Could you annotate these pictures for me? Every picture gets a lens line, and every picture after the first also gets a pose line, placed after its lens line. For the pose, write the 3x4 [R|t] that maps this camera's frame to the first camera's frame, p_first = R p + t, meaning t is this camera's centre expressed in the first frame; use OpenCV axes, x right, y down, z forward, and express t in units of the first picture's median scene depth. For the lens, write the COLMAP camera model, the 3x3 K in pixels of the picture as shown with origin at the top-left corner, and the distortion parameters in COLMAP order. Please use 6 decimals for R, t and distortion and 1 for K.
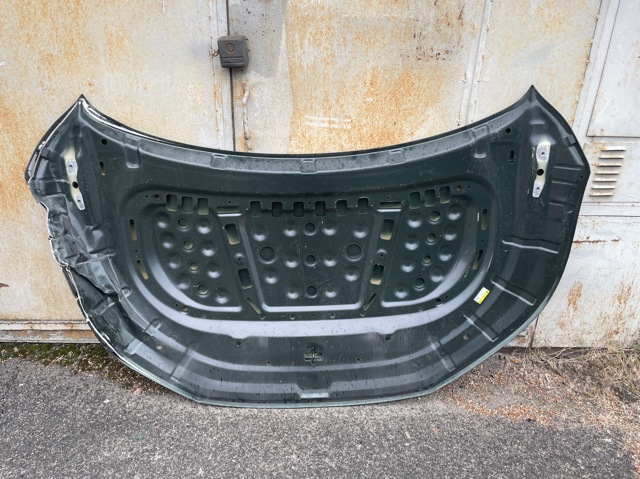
lens RADIAL K [[484.7, 0, 314.2], [0, 484.7, 235.4], [0, 0, 1]] dist [0.085636, -0.120496]
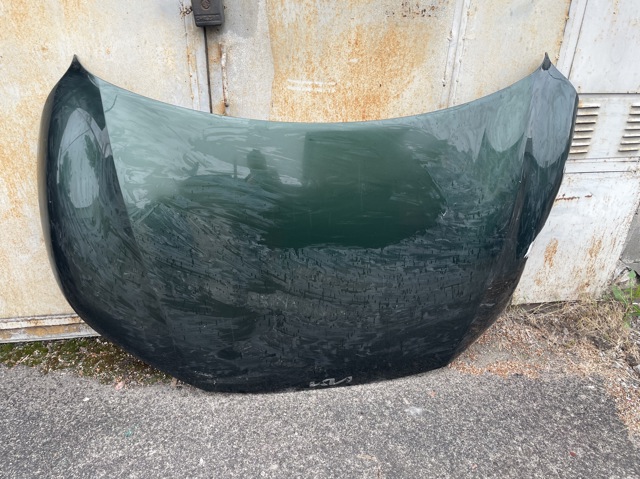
lens RADIAL K [[484.7, 0, 318.3], [0, 484.7, 236.5], [0, 0, 1]] dist [0.085636, -0.120496]
pose [[0.990487, -0.062494, 0.122597, -0.087224], [0.056512, 0.997063, 0.051680, 0.009356], [-0.125466, -0.044260, 0.991110, 0.045182]]
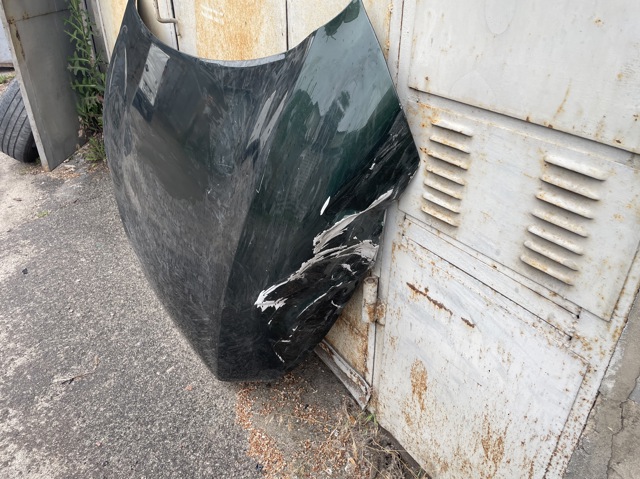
lens RADIAL K [[484.7, 0, 319.9], [0, 484.7, 242.1], [0, 0, 1]] dist [0.085636, -0.120496]
pose [[0.542911, 0.417536, -0.728637, 0.906352], [-0.343217, 0.902190, 0.261256, -0.150100], [0.766453, 0.108242, 0.633114, 0.591388]]
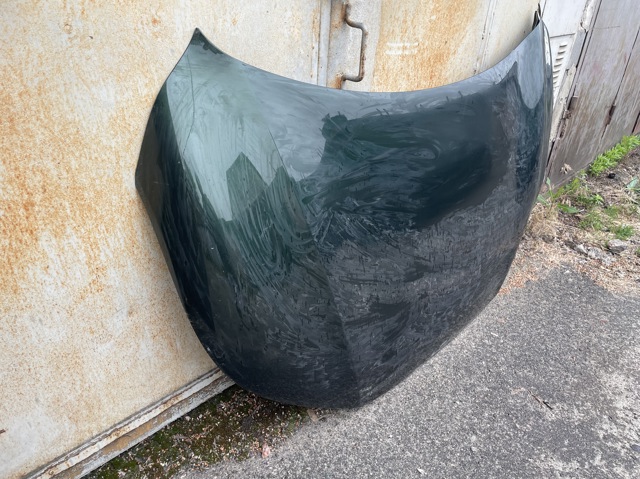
lens RADIAL K [[484.7, 0, 323.2], [0, 484.7, 243.1], [0, 0, 1]] dist [0.085636, -0.120496]
pose [[0.721738, -0.339765, 0.603037, -0.672362], [0.253766, 0.940455, 0.226157, -0.132324], [-0.643969, -0.010195, 0.764983, 0.398419]]
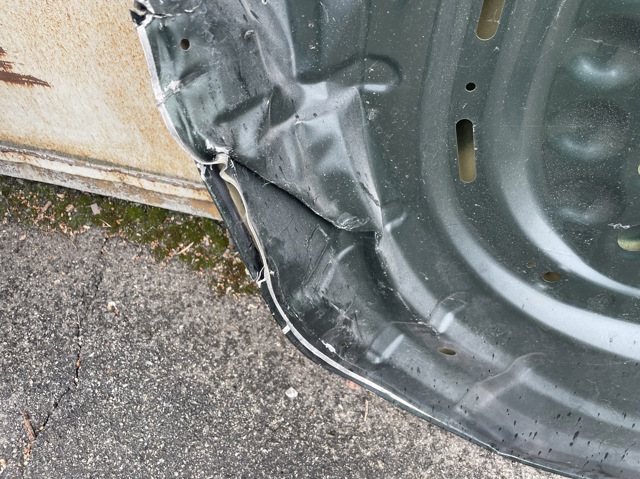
lens RADIAL K [[484.7, 0, 321.7], [0, 484.7, 233.8], [0, 0, 1]] dist [0.085636, -0.120496]
pose [[0.972160, 0.206095, -0.111490, -0.388139], [-0.114316, 0.832496, 0.542109, -0.029436], [0.204541, -0.514271, 0.832879, 0.732690]]
